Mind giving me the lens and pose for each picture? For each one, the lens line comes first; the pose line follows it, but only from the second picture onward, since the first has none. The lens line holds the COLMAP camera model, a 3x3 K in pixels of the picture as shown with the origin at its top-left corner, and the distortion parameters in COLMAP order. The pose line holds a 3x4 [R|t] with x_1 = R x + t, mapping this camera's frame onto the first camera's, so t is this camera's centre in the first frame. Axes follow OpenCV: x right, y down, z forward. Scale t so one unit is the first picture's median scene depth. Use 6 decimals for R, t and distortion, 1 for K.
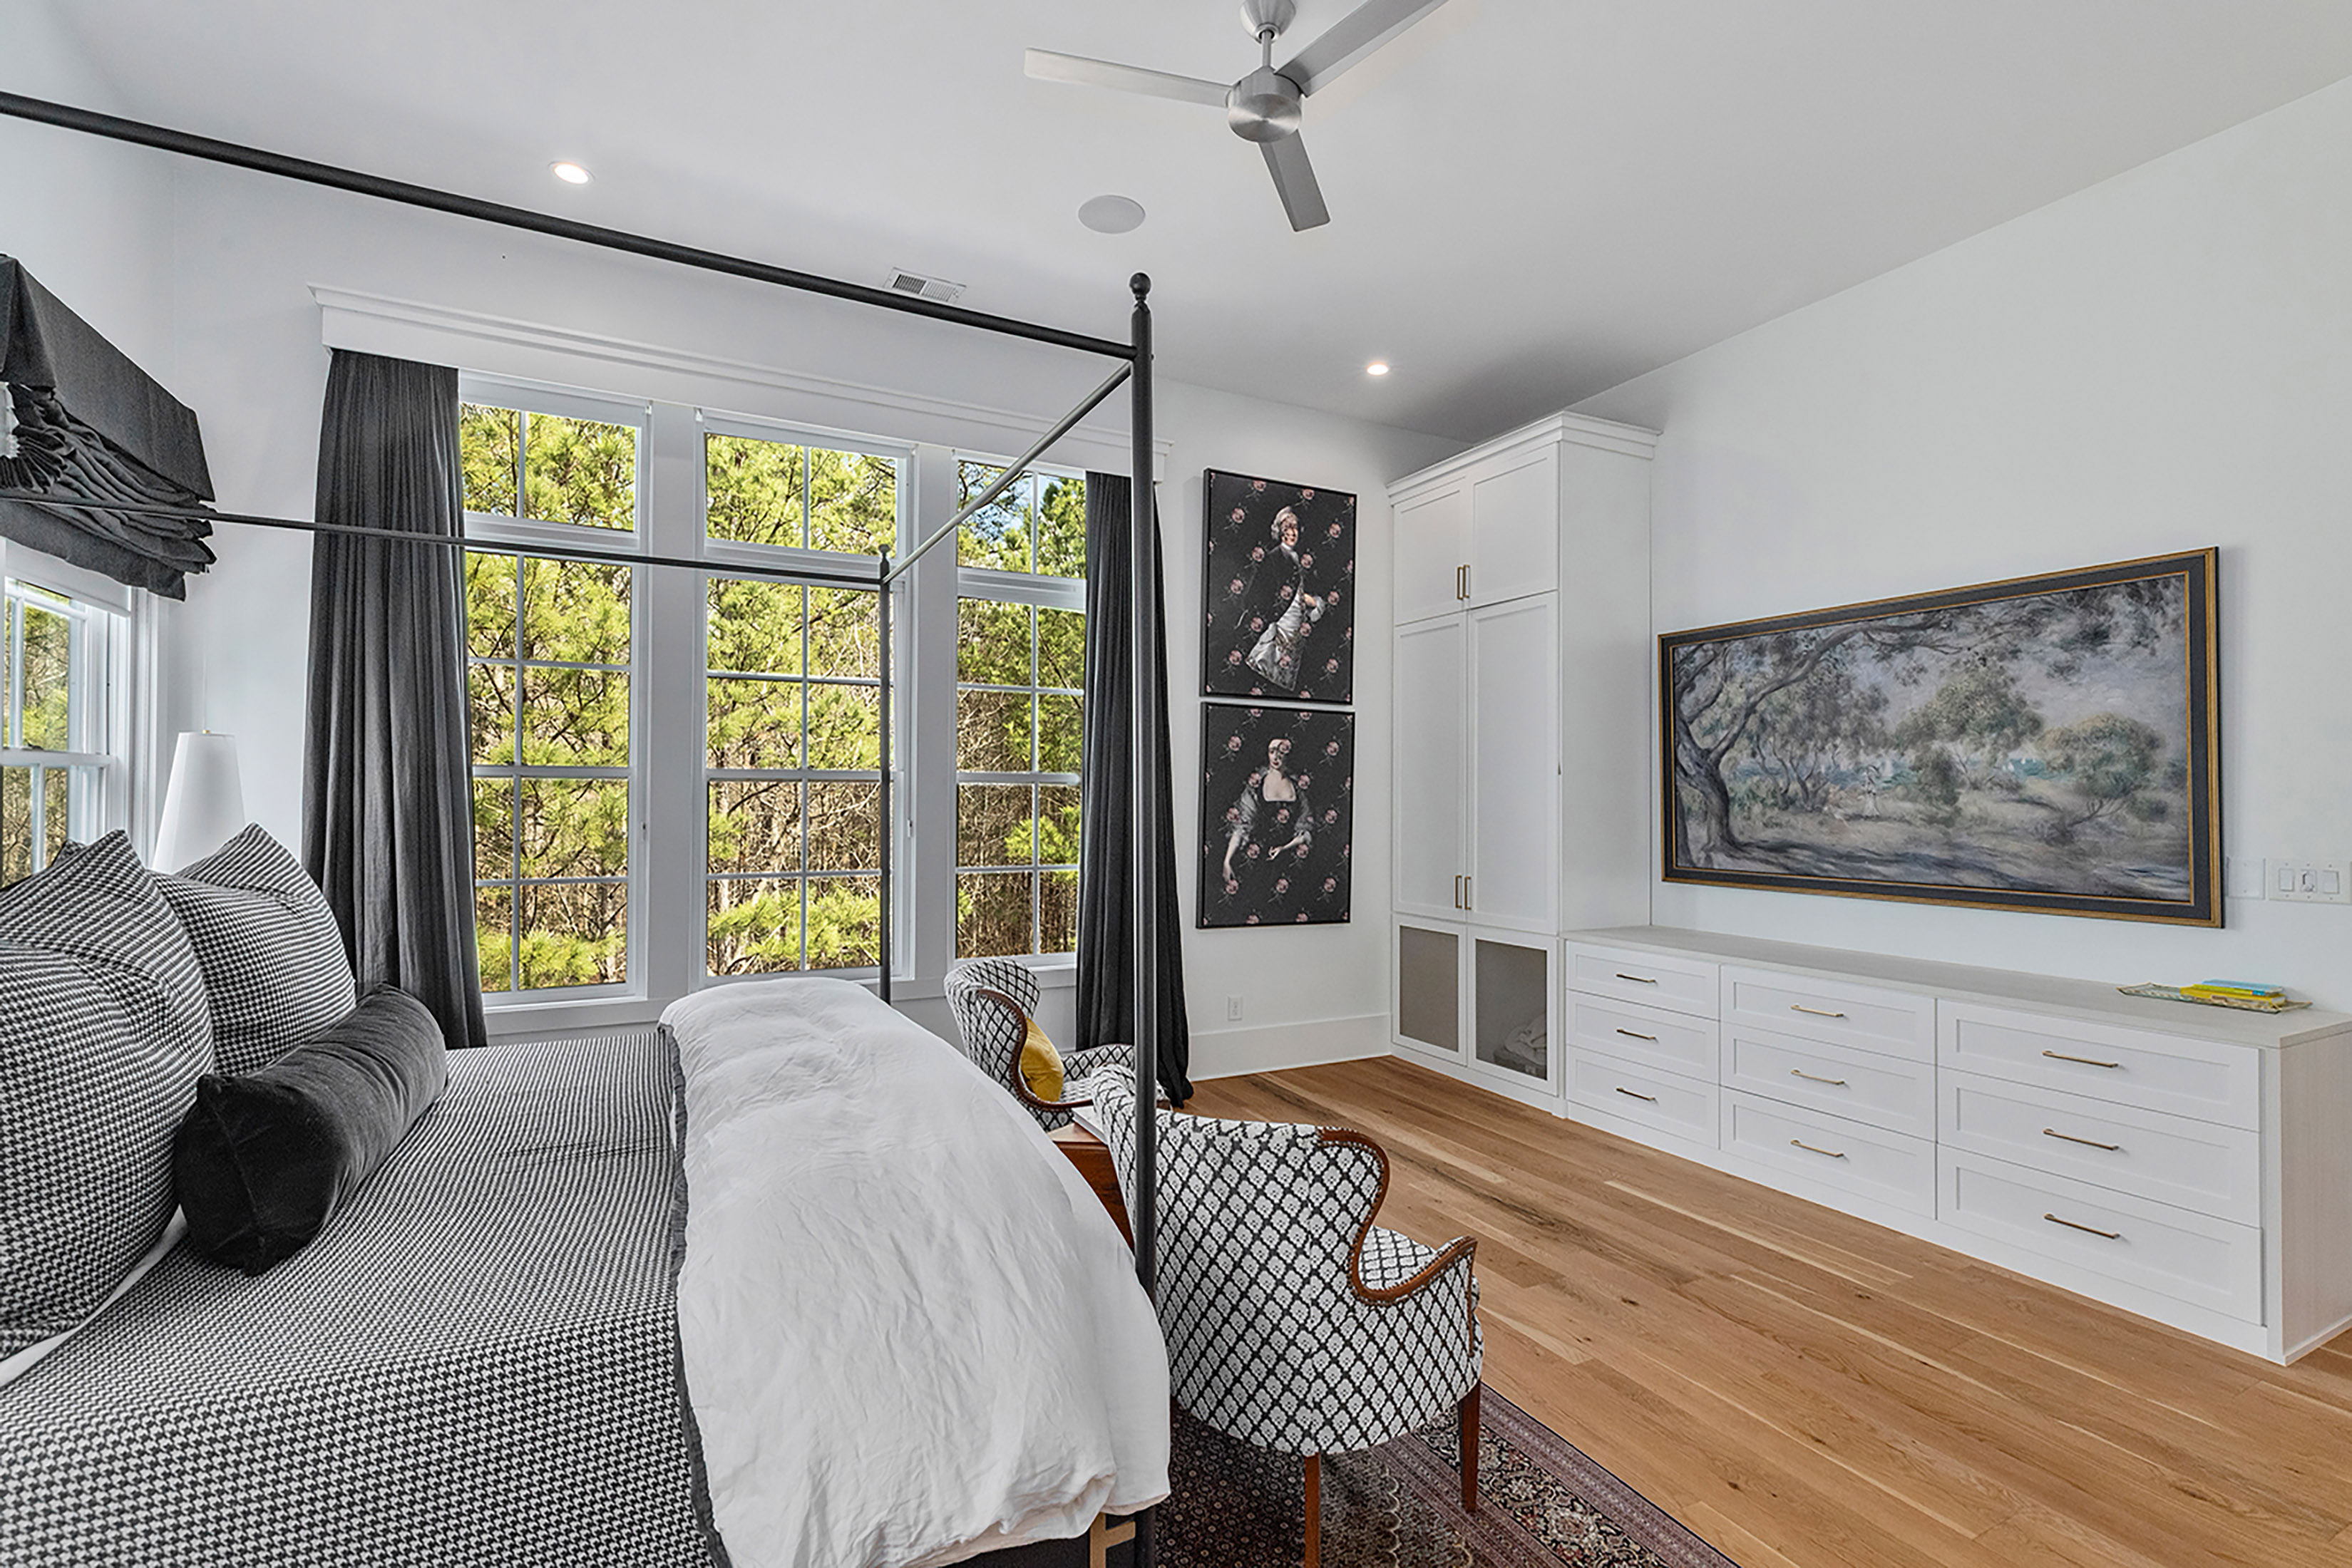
lens RADIAL K [[1060.5, 0, 1174.0], [0, 1060.5, 786.1], [0, 0, 1]] dist [0.005800, -0.000956]
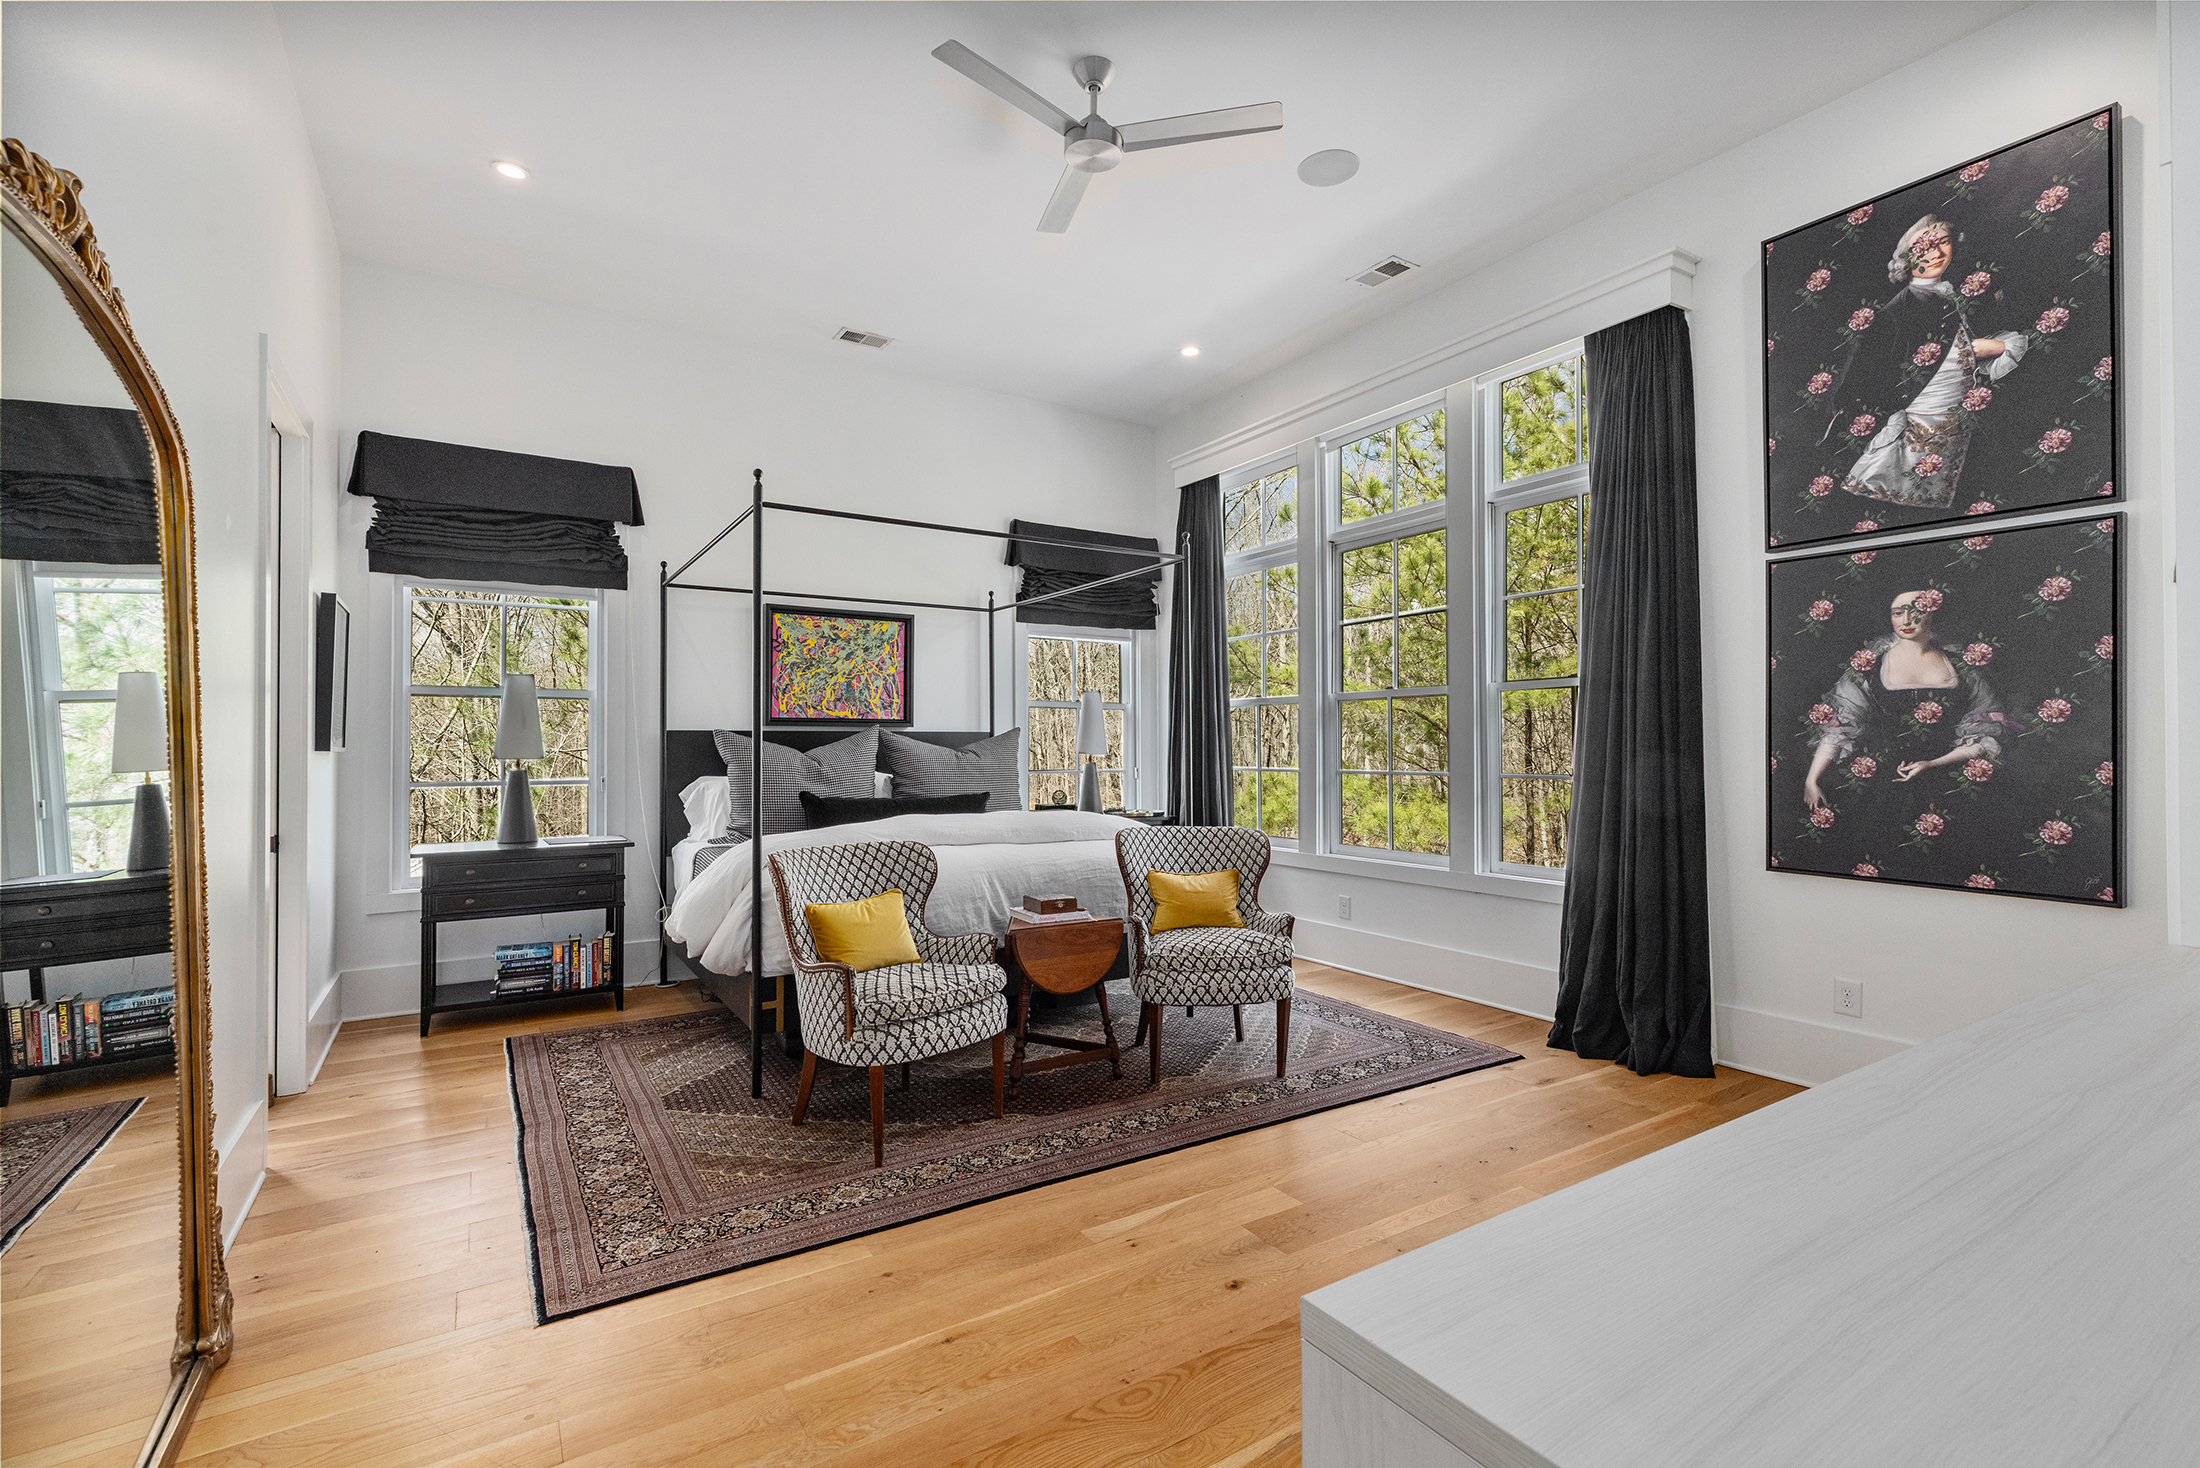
lens RADIAL K [[992.1, 0, 1098.2], [0, 992.1, 737.2], [0, 0, 1]] dist [0.005800, -0.000956]
pose [[0.074701, -0.017072, -0.997060, 0.654879], [0.016407, 0.999739, -0.015888, 0.044361], [0.997071, -0.015172, 0.074961, 0.469562]]
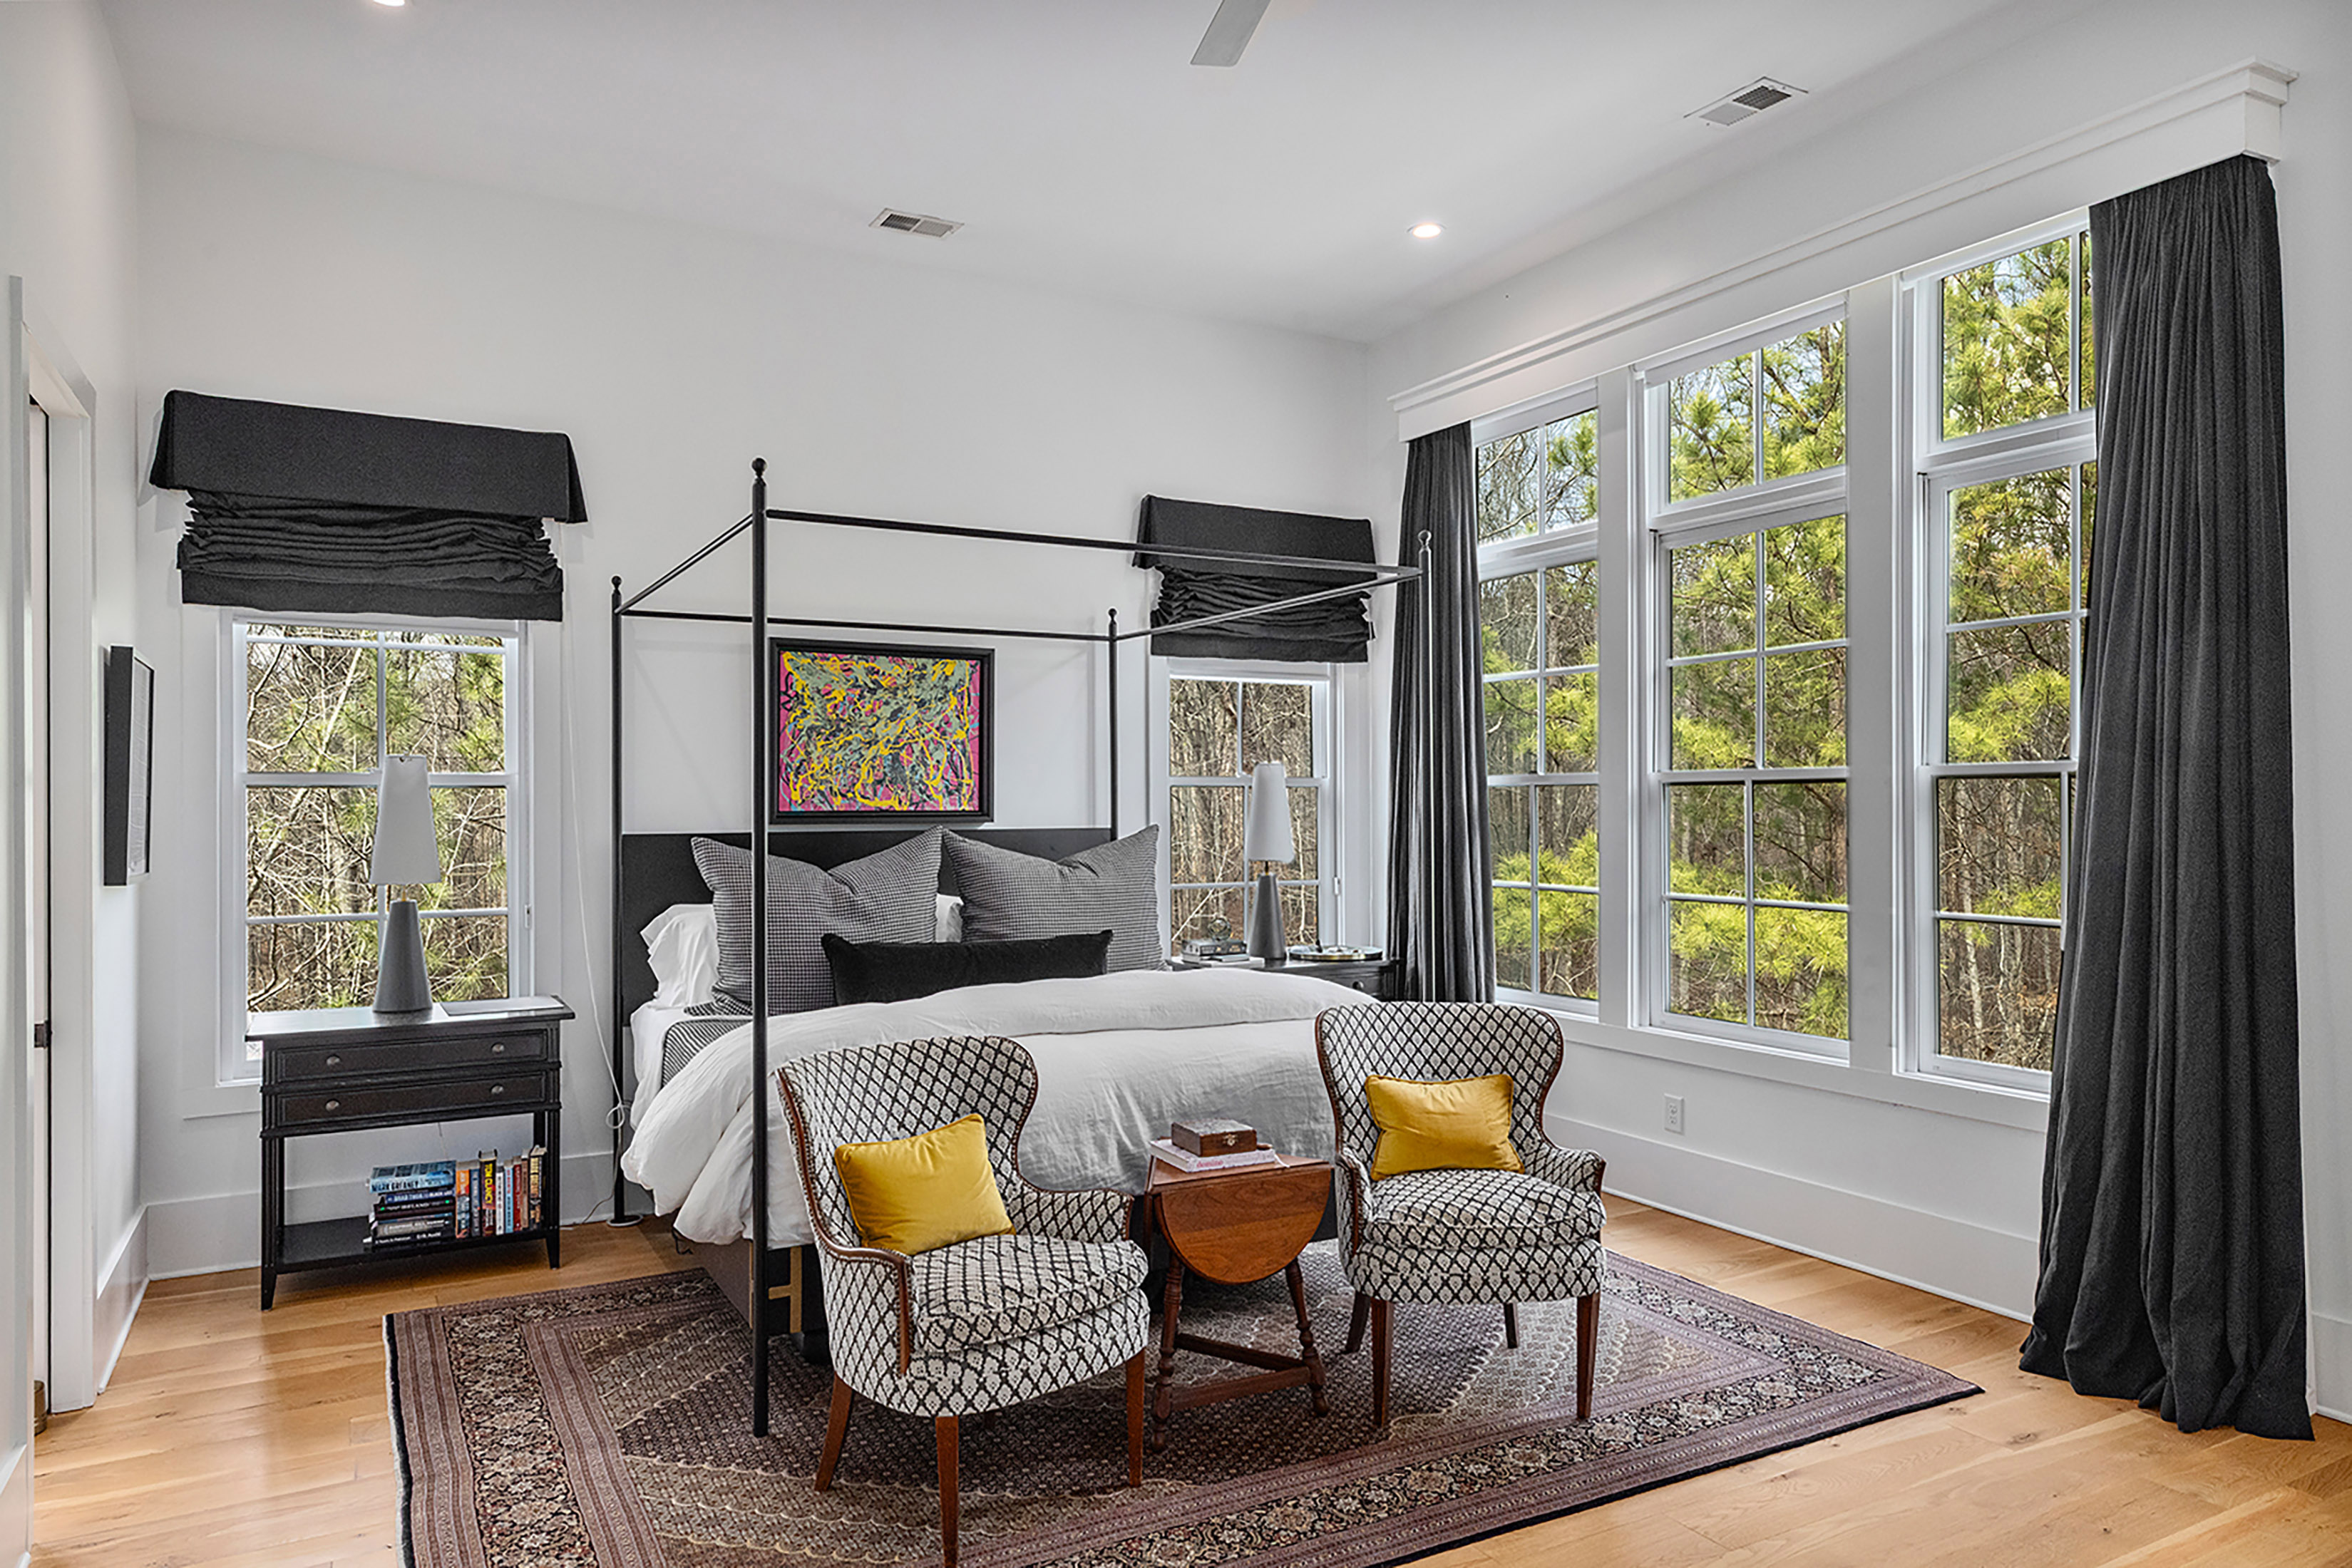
lens RADIAL K [[1508.6, 0, 1168.2], [0, 1508.6, 799.2], [0, 0, 1]] dist [0.012170, 0.000187]
pose [[0.011938, -0.004963, -0.999916, 0.628641], [0.015824, 0.999863, -0.004774, 0.003740], [0.999804, -0.015766, 0.012015, 0.460539]]
